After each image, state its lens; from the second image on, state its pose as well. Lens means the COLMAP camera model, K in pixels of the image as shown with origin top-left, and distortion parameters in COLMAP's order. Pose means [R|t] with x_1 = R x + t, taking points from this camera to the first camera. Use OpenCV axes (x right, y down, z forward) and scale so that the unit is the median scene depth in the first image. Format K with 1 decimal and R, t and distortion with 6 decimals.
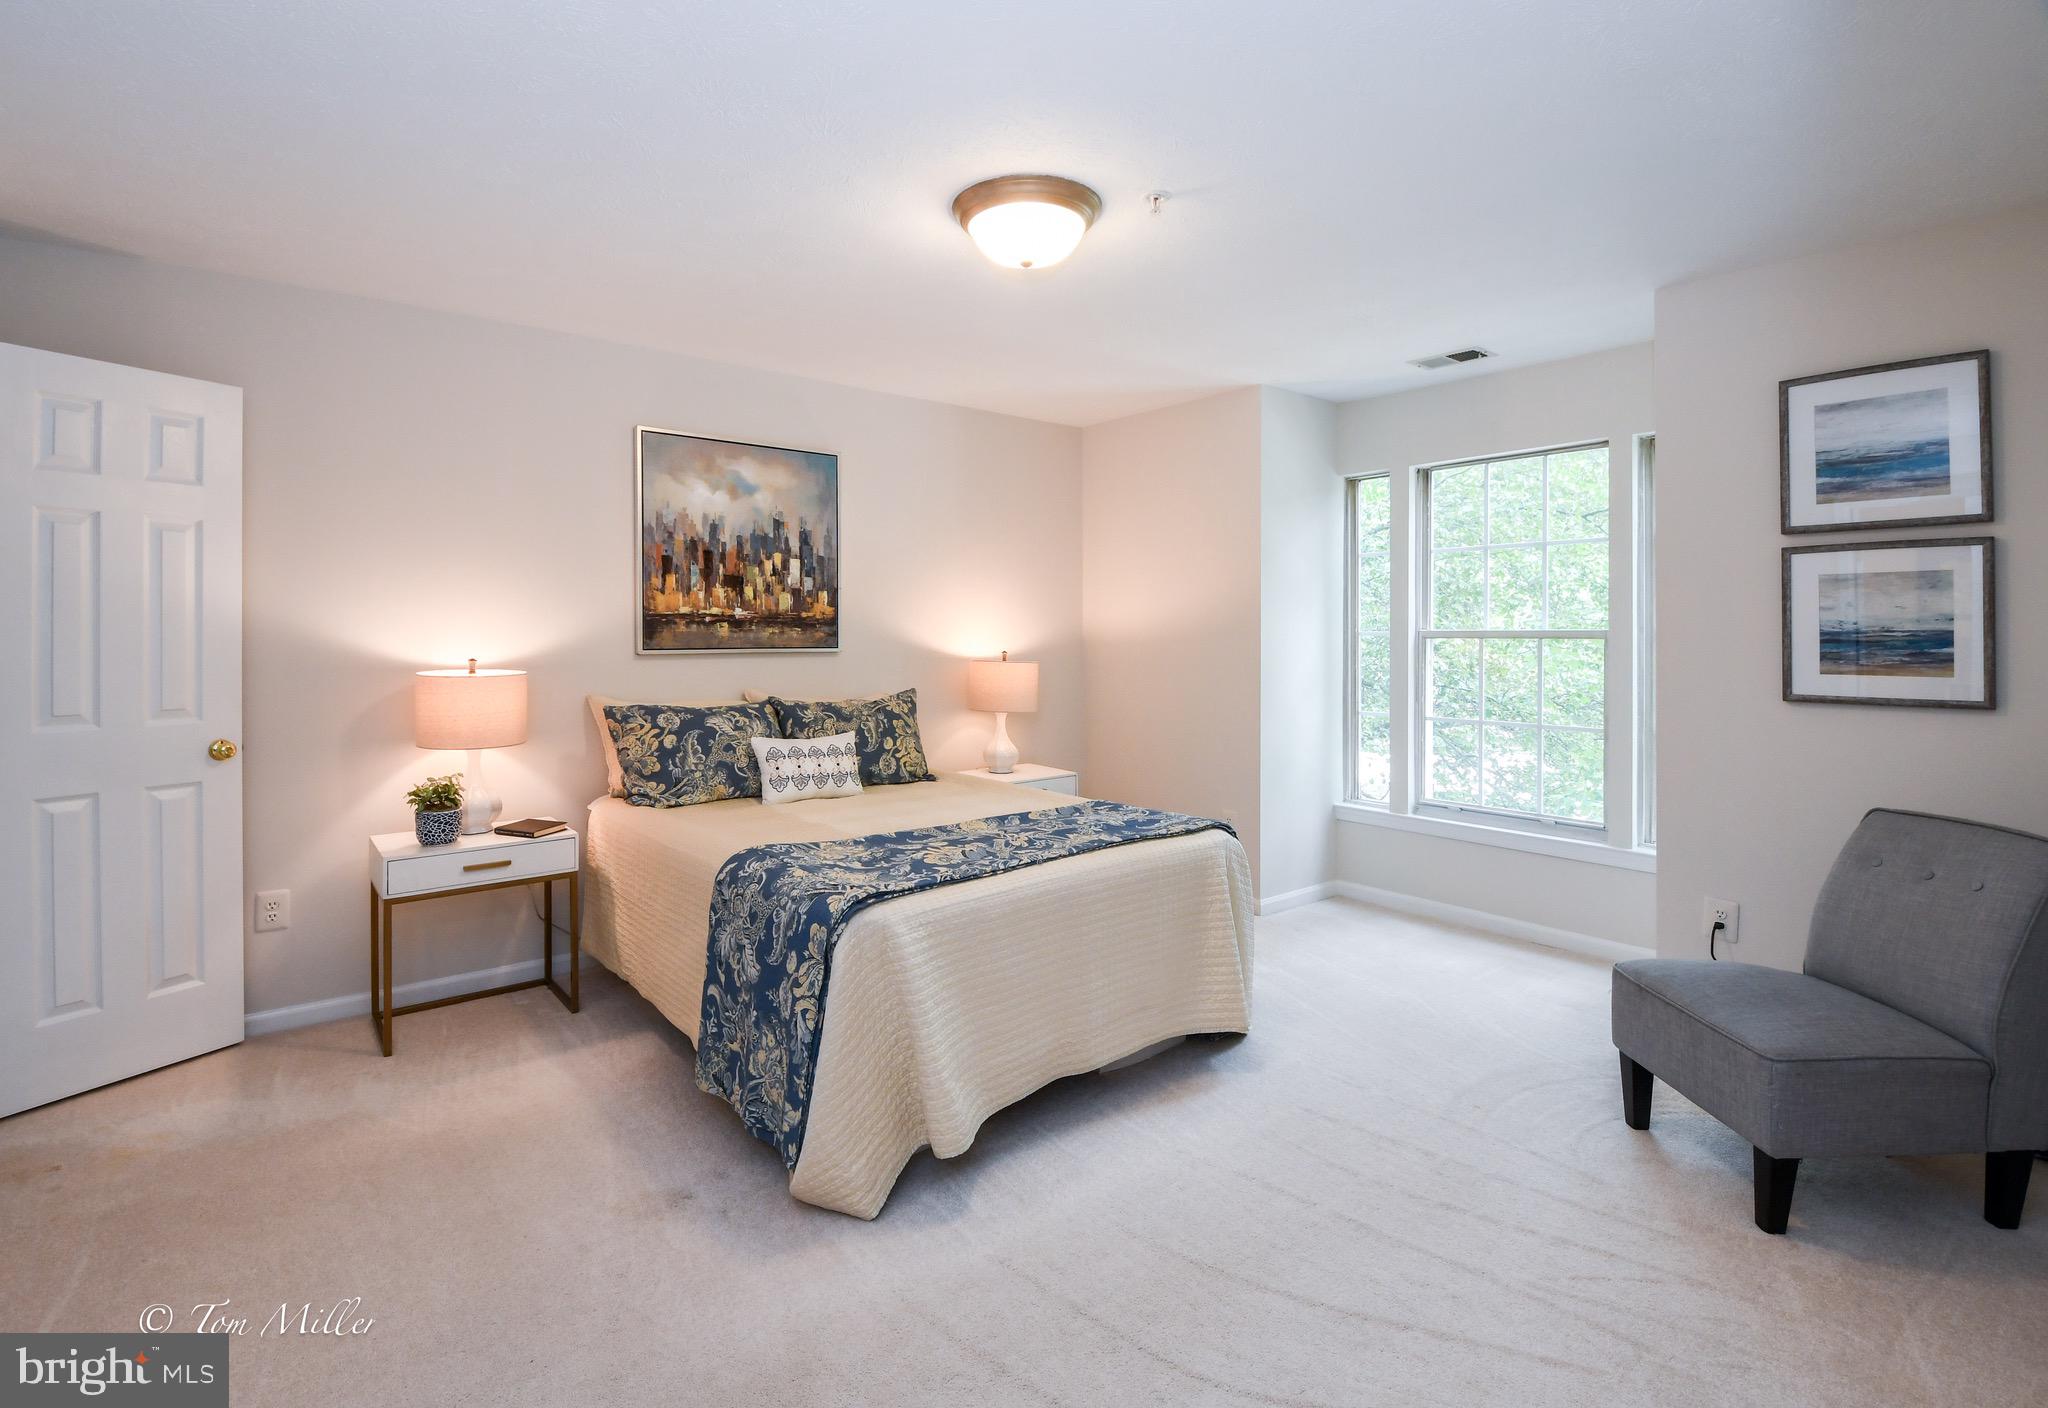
lens RADIAL K [[941.7, 0, 1021.7], [0, 941.7, 632.7], [0, 0, 1]] dist [0.000713, 0.000096]
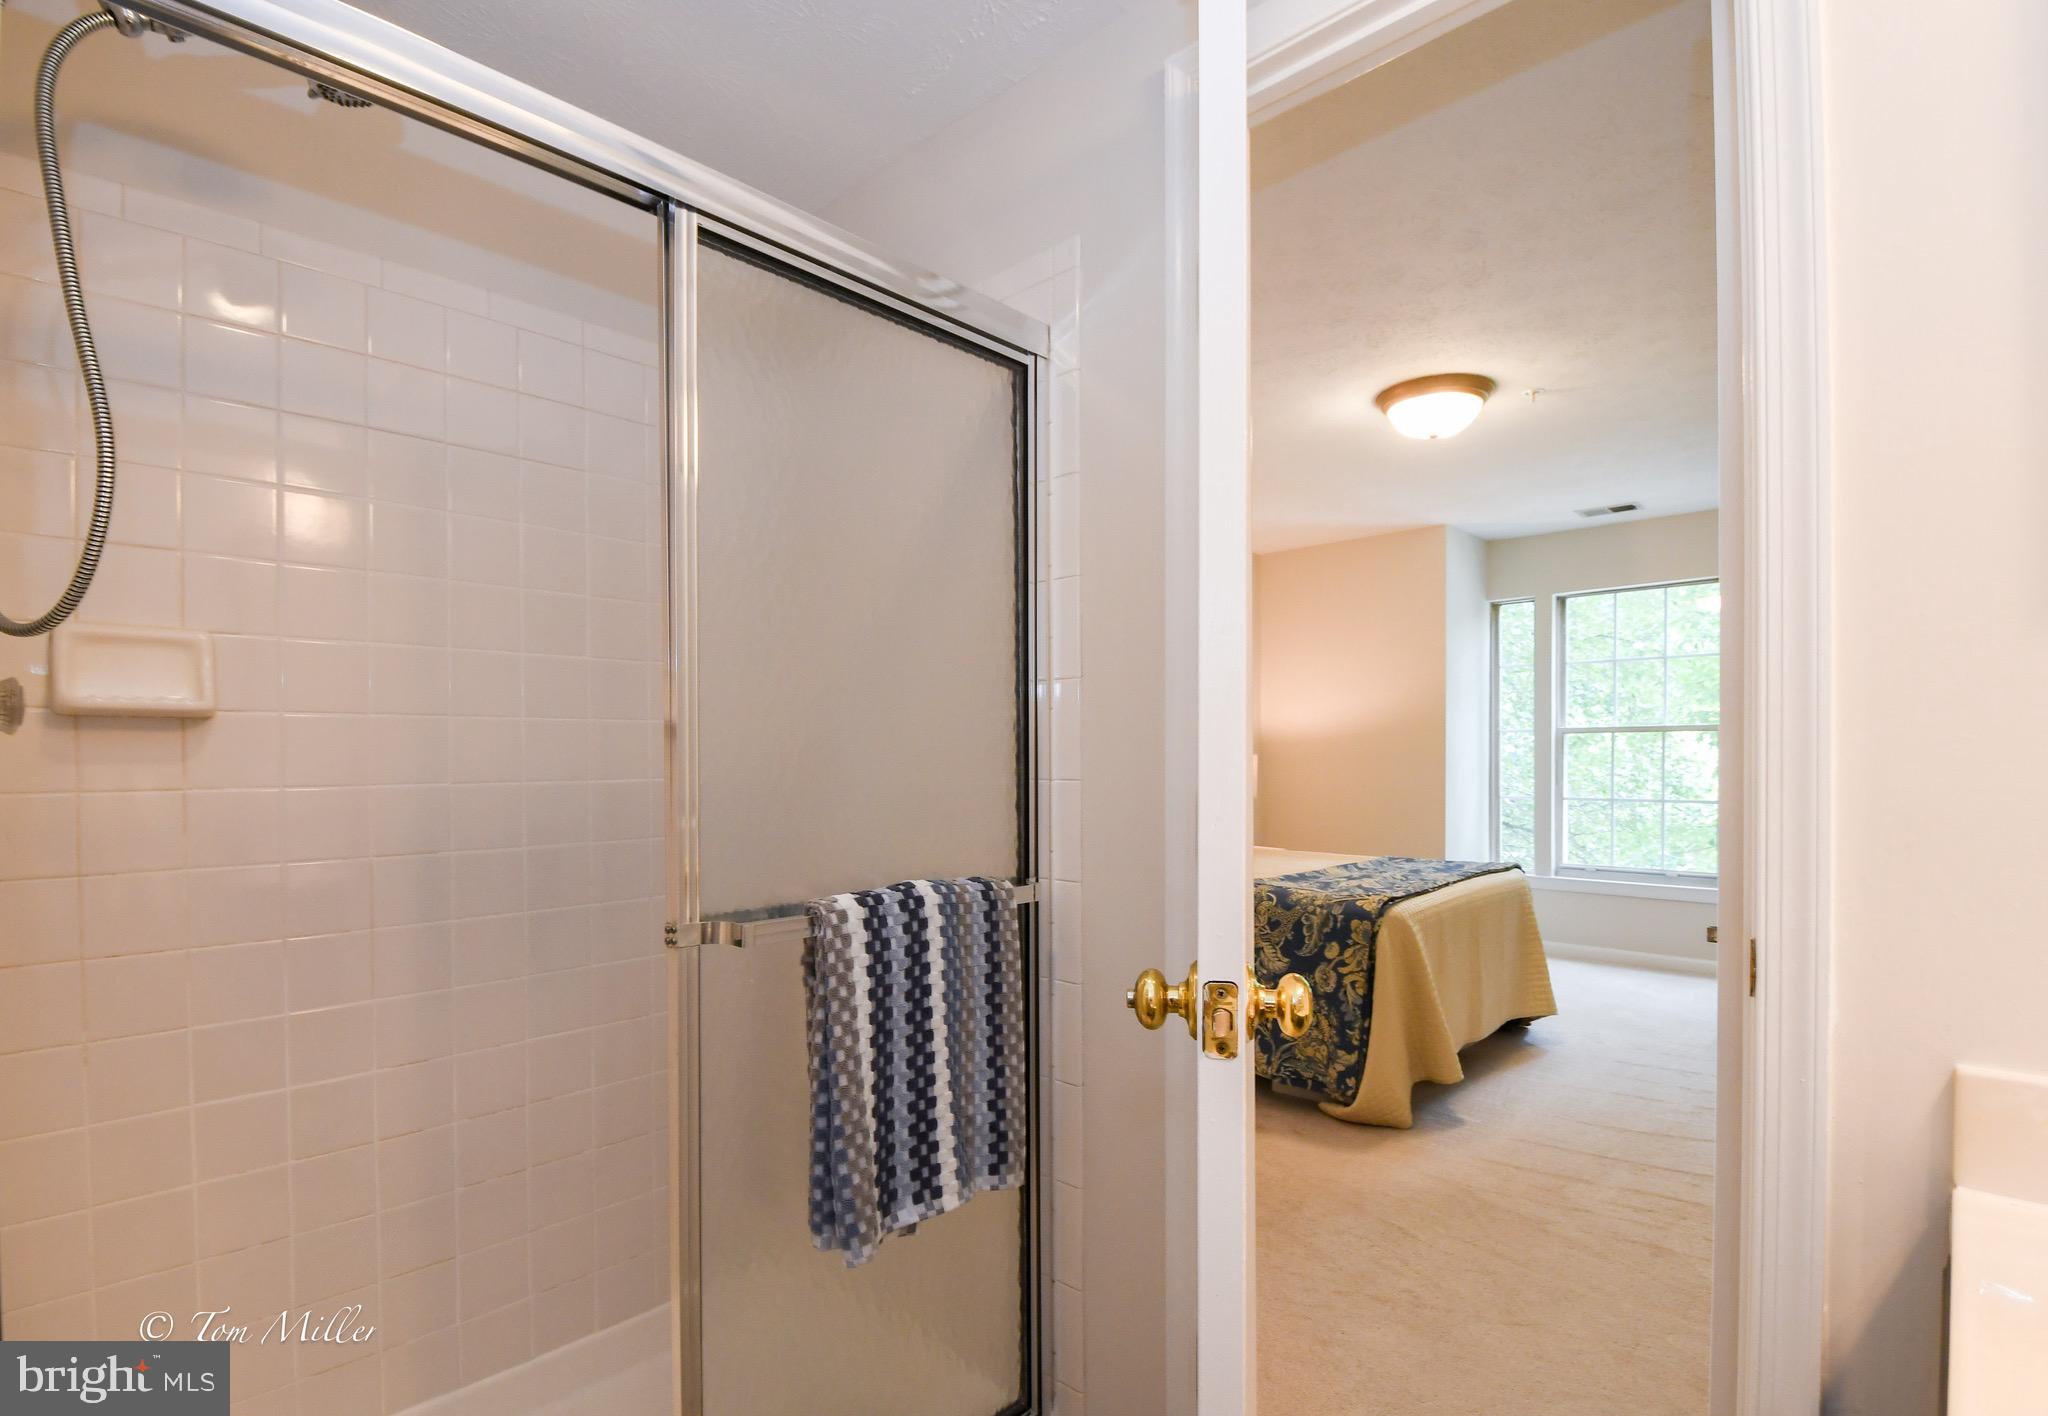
lens RADIAL K [[974.2, 0, 1029.0], [0, 974.2, 760.0], [0, 0, 1]] dist [0.000825, 0.000154]
pose [[0.990559, -0.005355, 0.136983, -0.788816], [0.005332, 0.999986, 0.000533, 0.064937], [-0.136983, 0.000202, 0.990573, -0.304877]]
